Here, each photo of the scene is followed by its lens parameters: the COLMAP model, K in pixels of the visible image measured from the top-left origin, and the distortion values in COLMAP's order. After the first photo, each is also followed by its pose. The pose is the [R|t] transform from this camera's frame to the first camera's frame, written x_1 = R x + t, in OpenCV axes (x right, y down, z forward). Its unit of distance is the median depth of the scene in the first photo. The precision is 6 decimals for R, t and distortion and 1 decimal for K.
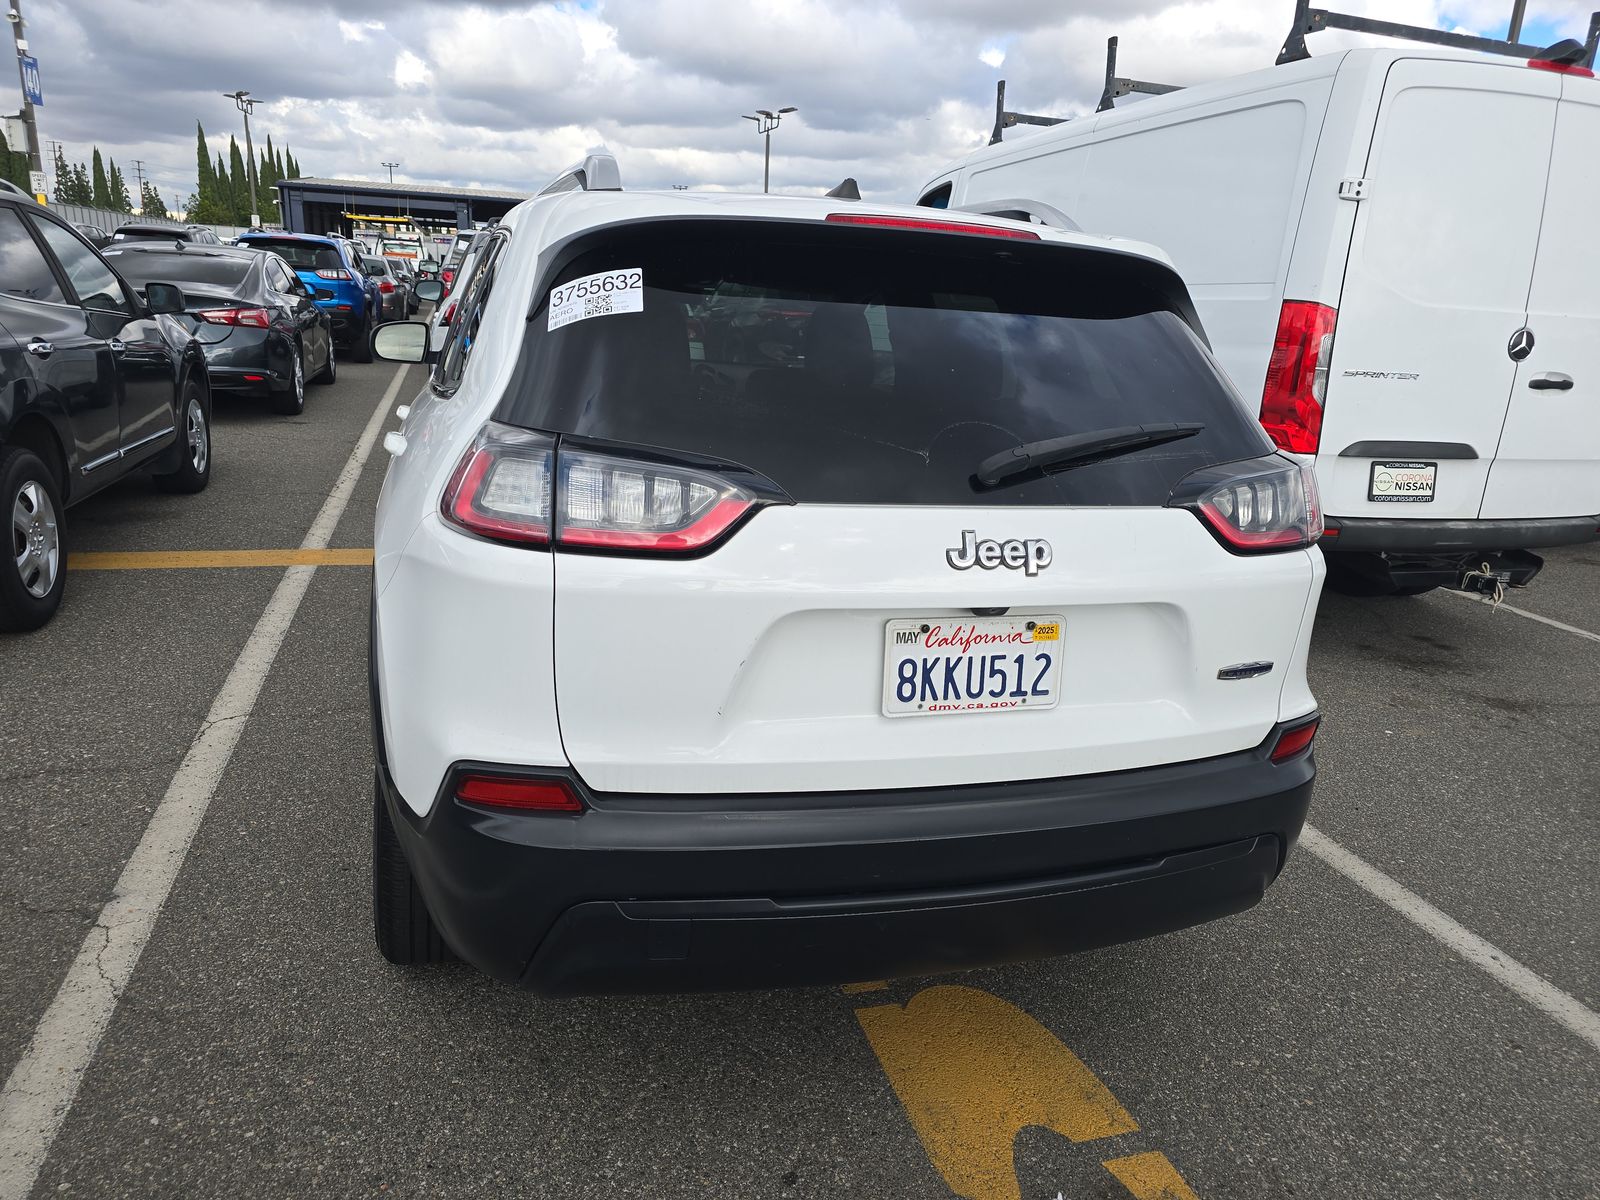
lens RADIAL K [[1070.7, 0, 810.7], [0, 1070.7, 604.1], [0, 0, 1]] dist [0.032980, -0.028100]
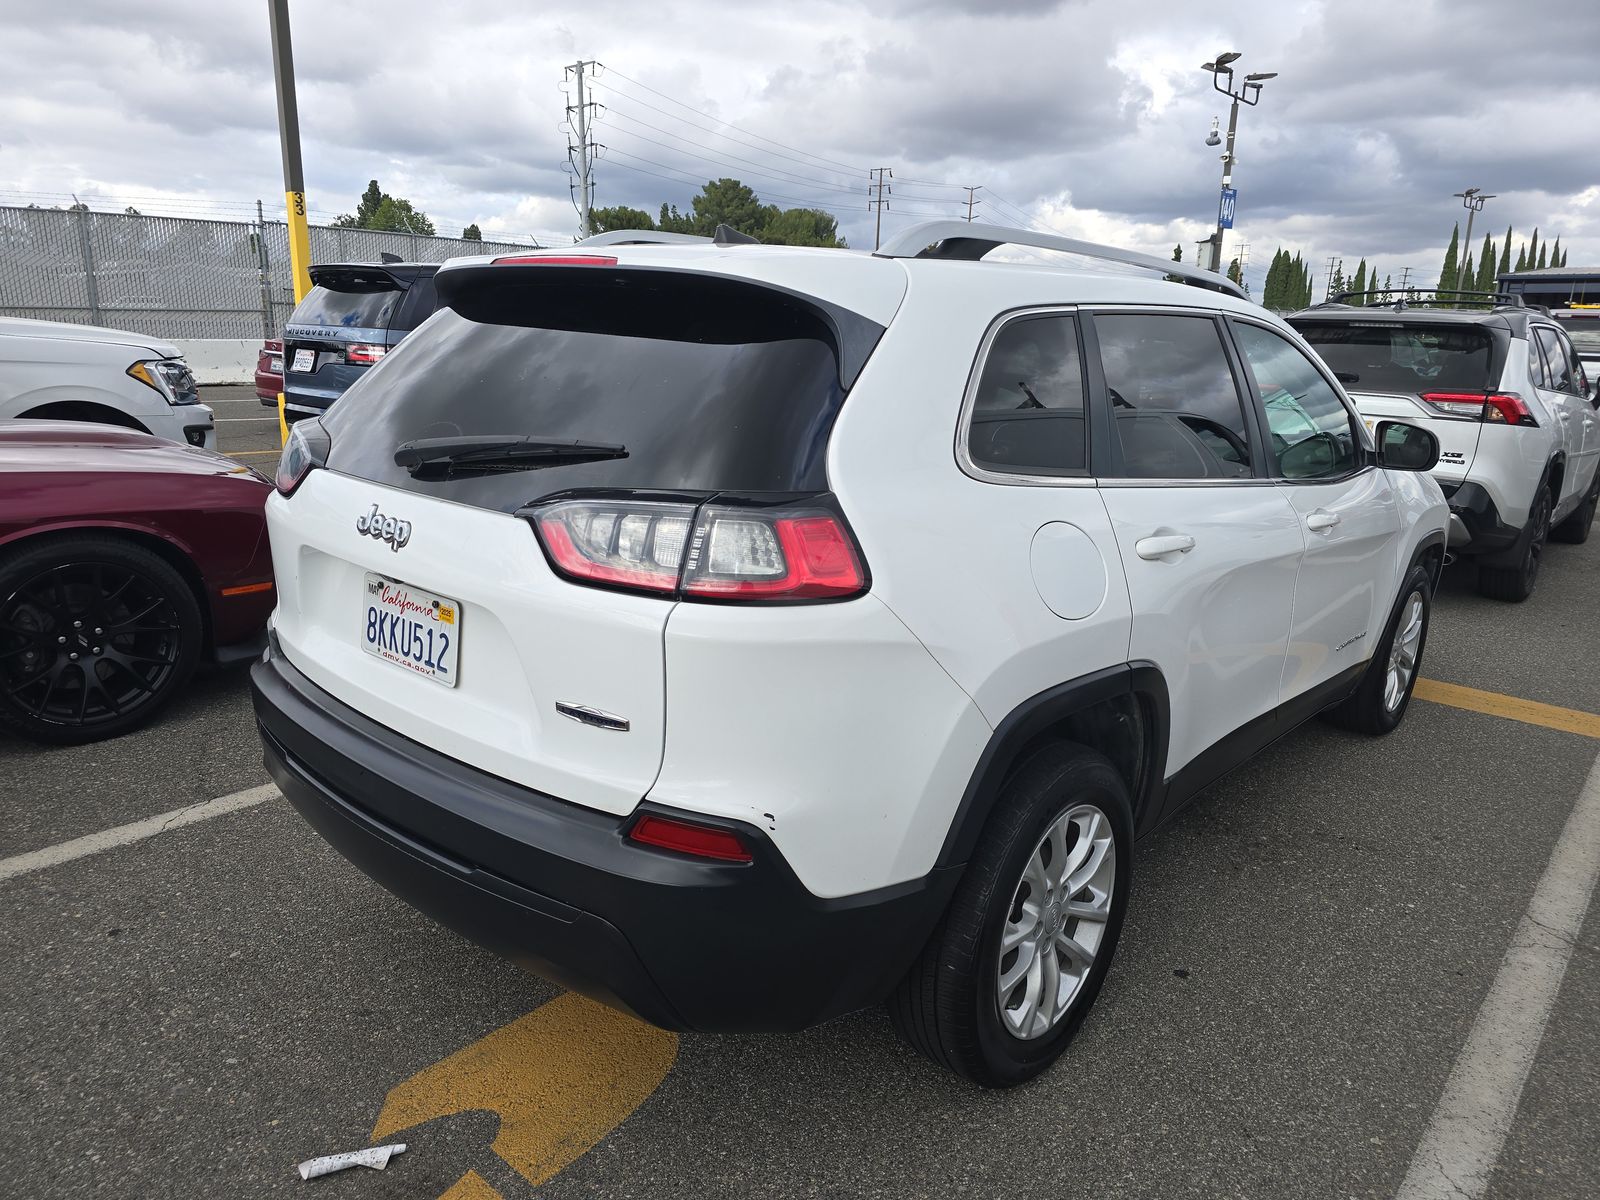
lens RADIAL K [[1070.7, 0, 801.2], [0, 1070.7, 602.4], [0, 0, 1]] dist [0.032980, -0.028100]
pose [[0.537668, 0.168320, -0.826185, 1.092464], [-0.238835, 0.970142, 0.042218, -0.098486], [0.808623, 0.174622, 0.561815, 0.556635]]
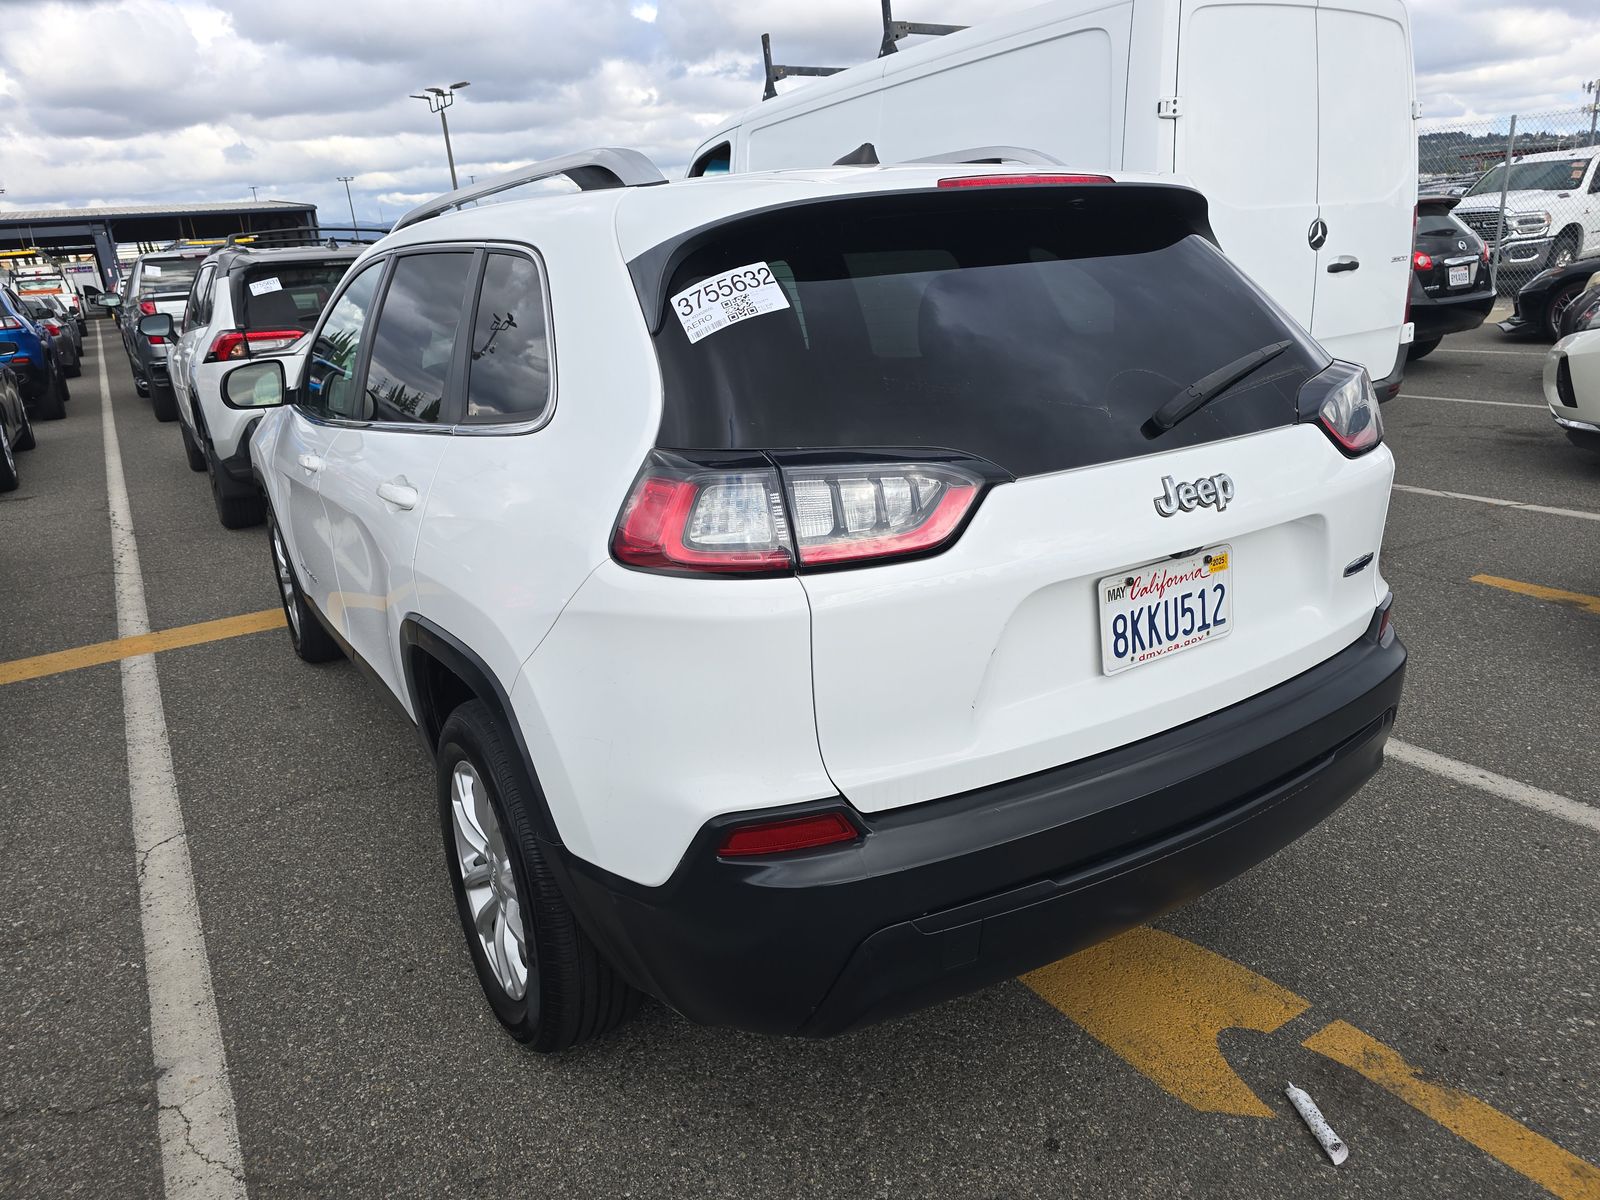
lens RADIAL K [[1070.7, 0, 803.5], [0, 1070.7, 605.7], [0, 0, 1]] dist [0.032980, -0.028100]
pose [[0.958760, -0.194419, 0.207317, -0.316987], [0.187559, 0.980852, 0.052444, -0.051767], [-0.213543, -0.011398, 0.976867, 0.064165]]
